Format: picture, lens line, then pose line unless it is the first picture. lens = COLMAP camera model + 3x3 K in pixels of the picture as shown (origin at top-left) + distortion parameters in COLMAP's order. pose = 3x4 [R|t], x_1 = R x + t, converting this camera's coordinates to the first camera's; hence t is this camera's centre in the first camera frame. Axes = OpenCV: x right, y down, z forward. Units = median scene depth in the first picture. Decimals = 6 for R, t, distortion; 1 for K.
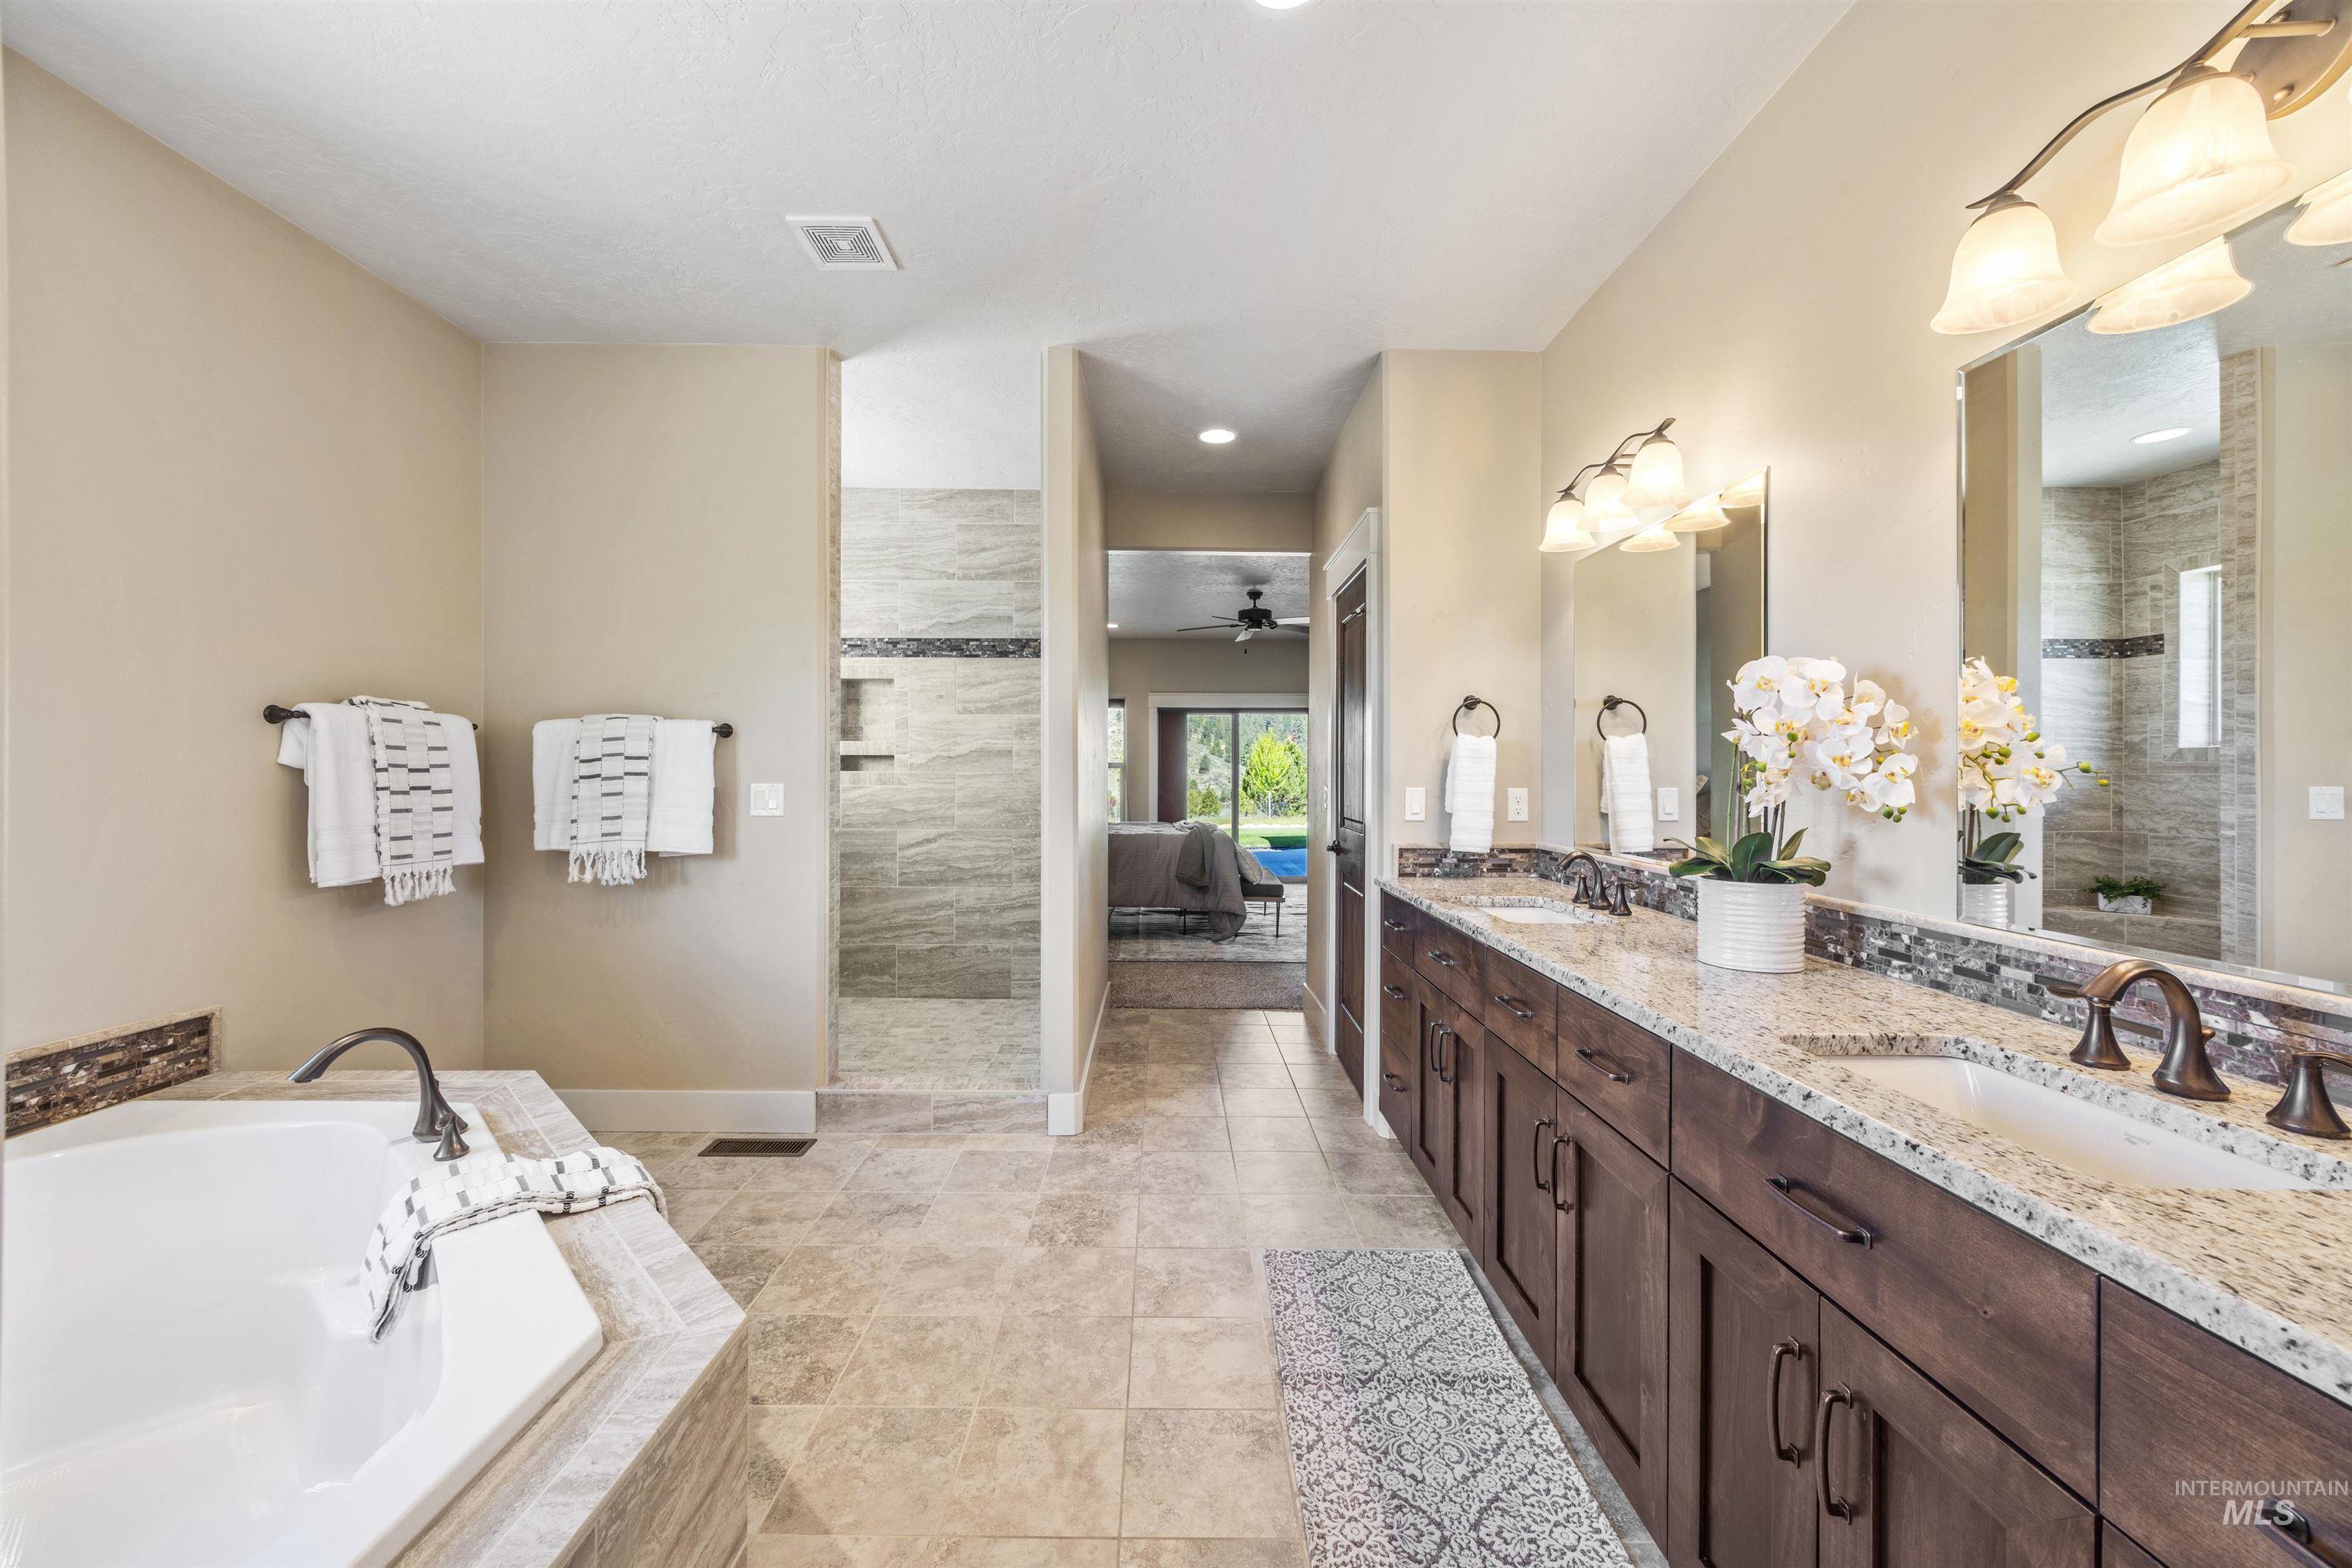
lens RADIAL K [[901.6, 0, 1168.9], [0, 901.6, 774.4], [0, 0, 1]] dist [-0.000565, 0.000653]
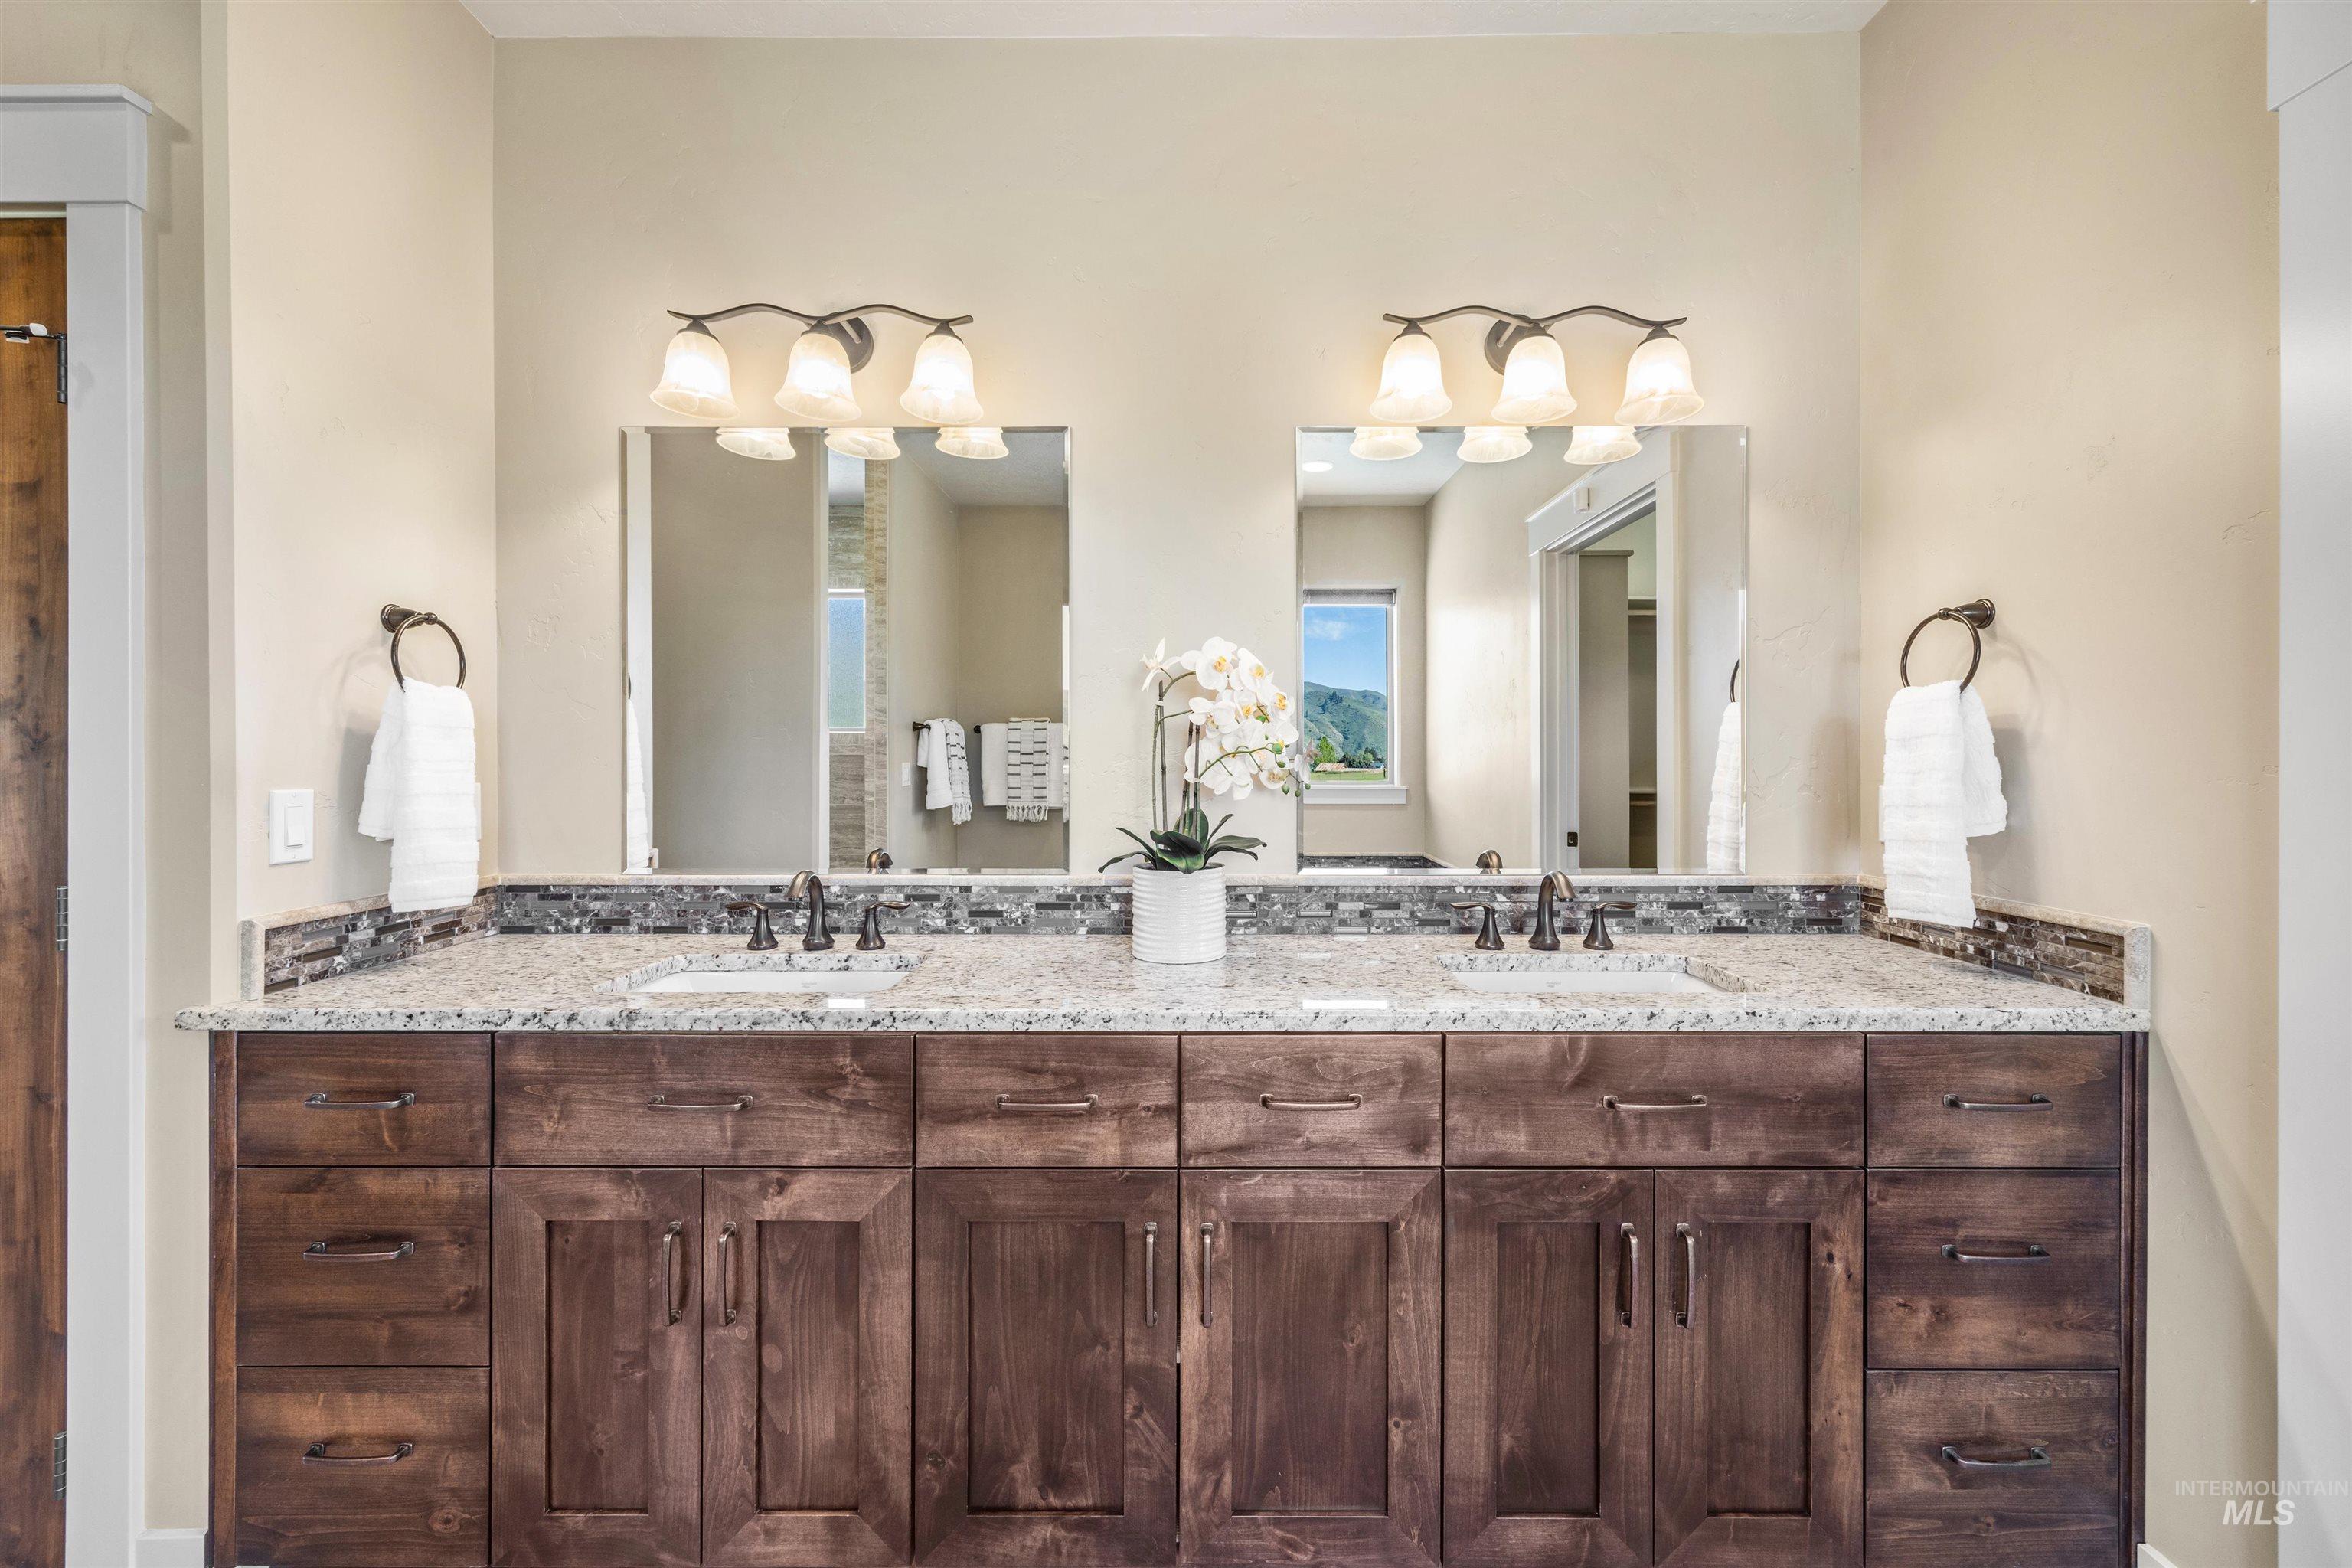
lens RADIAL K [[901.6, 0, 1261.4], [0, 901.6, 758.0], [0, 0, 1]] dist [-0.000565, 0.000653]
pose [[0.003134, -0.007038, 0.999970, -0.371568], [0.002558, 0.999972, 0.007030, -0.006464], [-0.999992, 0.002536, 0.003152, 1.065105]]
